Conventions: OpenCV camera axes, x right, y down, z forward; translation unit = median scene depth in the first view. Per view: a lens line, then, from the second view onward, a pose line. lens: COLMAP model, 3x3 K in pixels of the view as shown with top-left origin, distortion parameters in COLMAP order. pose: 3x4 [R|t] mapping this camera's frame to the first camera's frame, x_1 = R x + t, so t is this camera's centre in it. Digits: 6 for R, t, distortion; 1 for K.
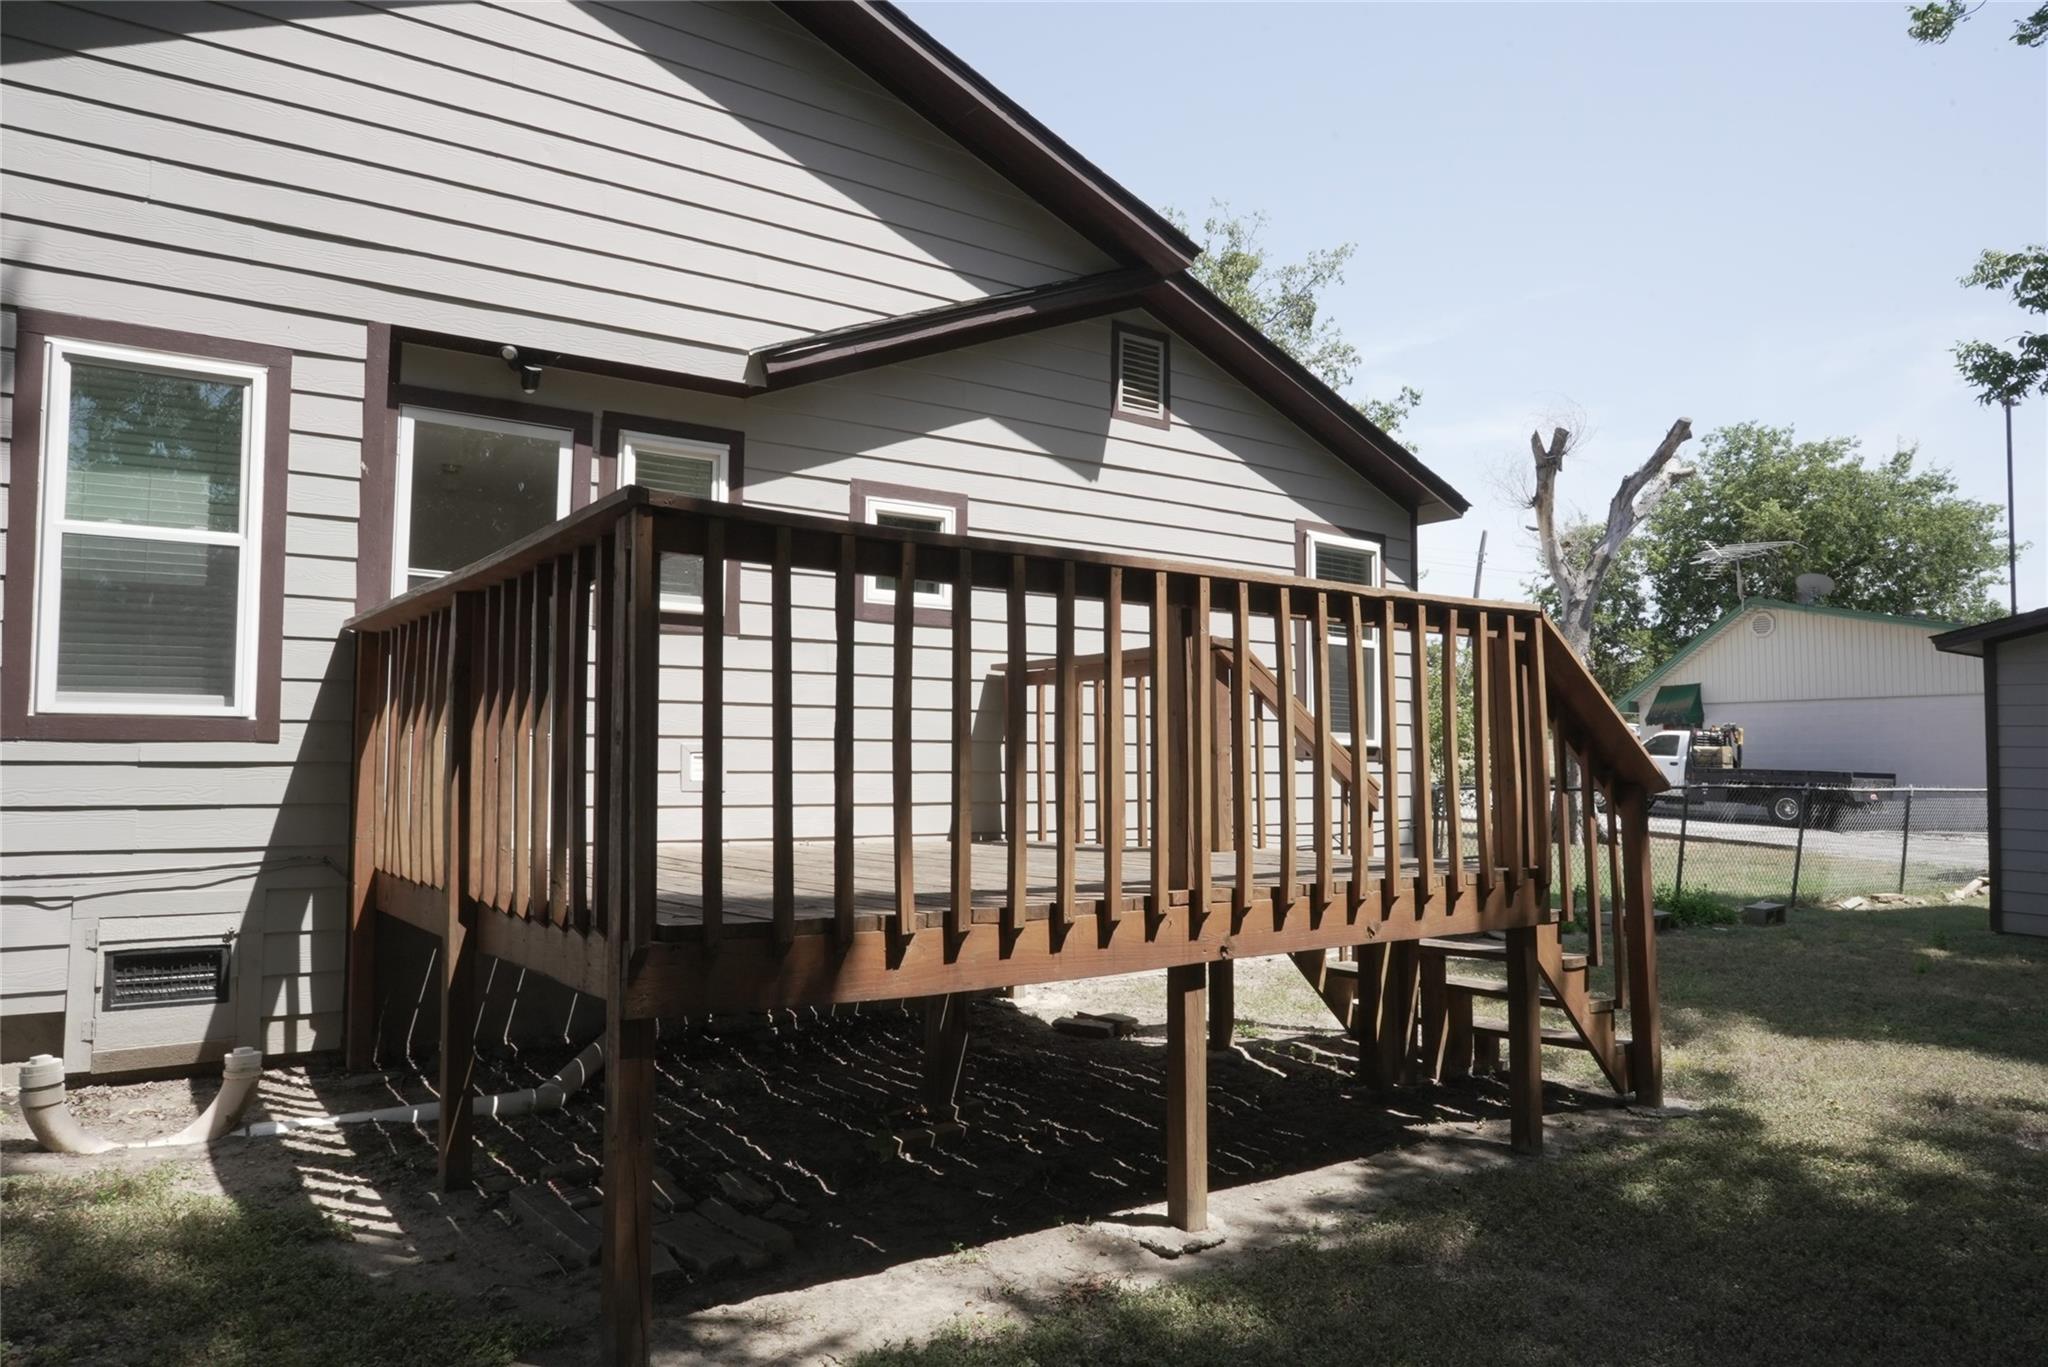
lens RADIAL K [[1413.5, 0, 1008.6], [0, 1413.5, 682.1], [0, 0, 1]] dist [-0.056076, 0.044175]
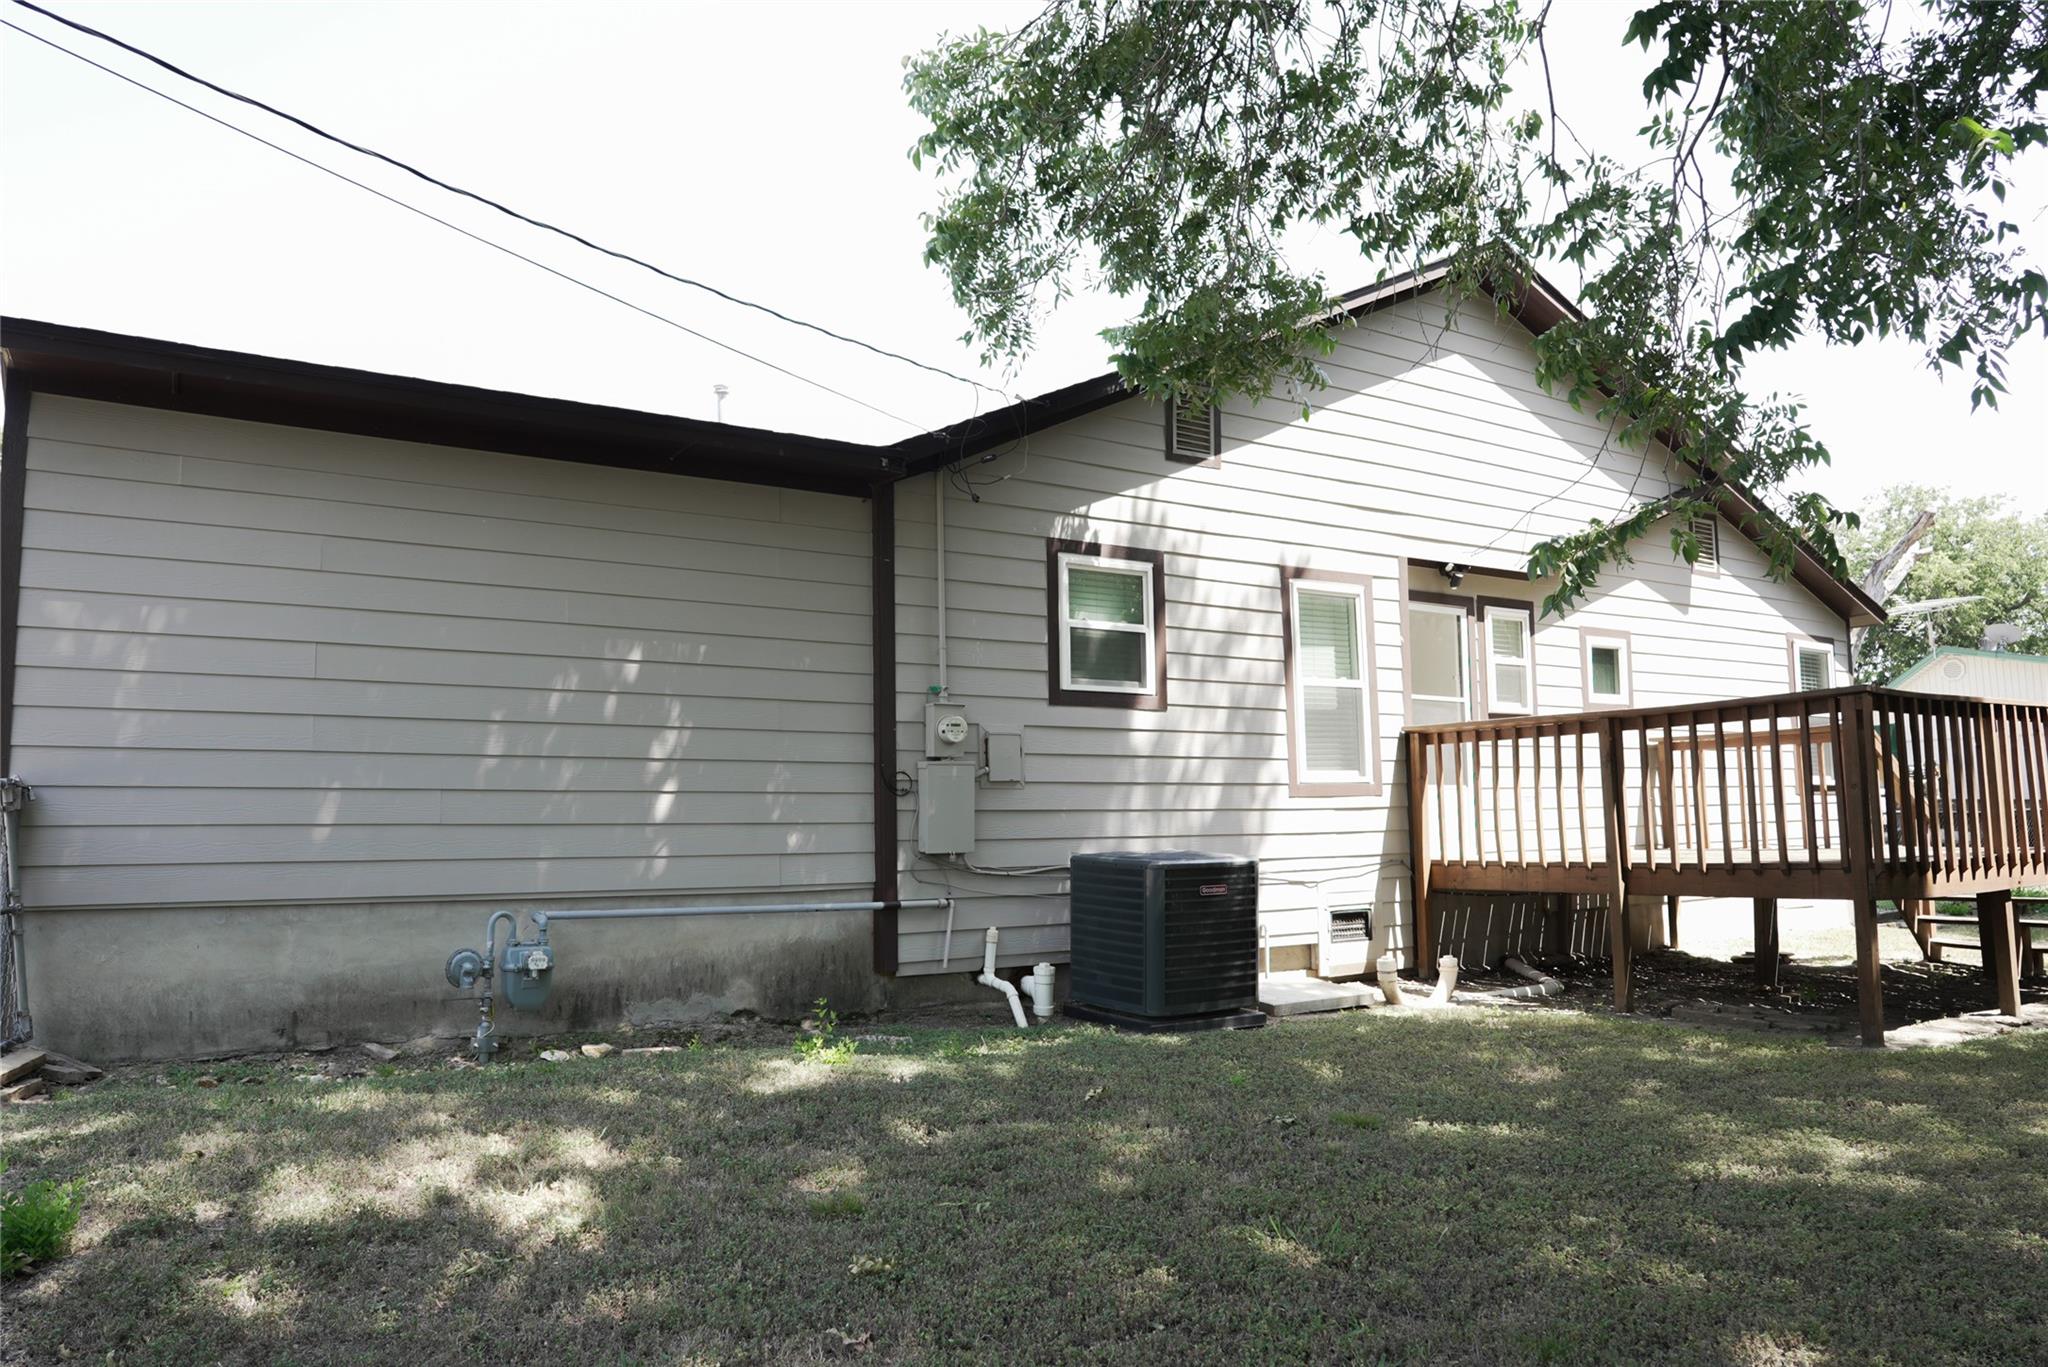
lens RADIAL K [[1429.8, 0, 1015.0], [0, 1429.8, 681.6], [0, 0, 1]] dist [-0.047536, 0.046407]
pose [[0.999145, -0.022535, -0.034651, -0.682263], [0.021366, 0.999202, -0.033755, -0.038105], [0.035384, 0.032986, 0.998829, -0.627831]]
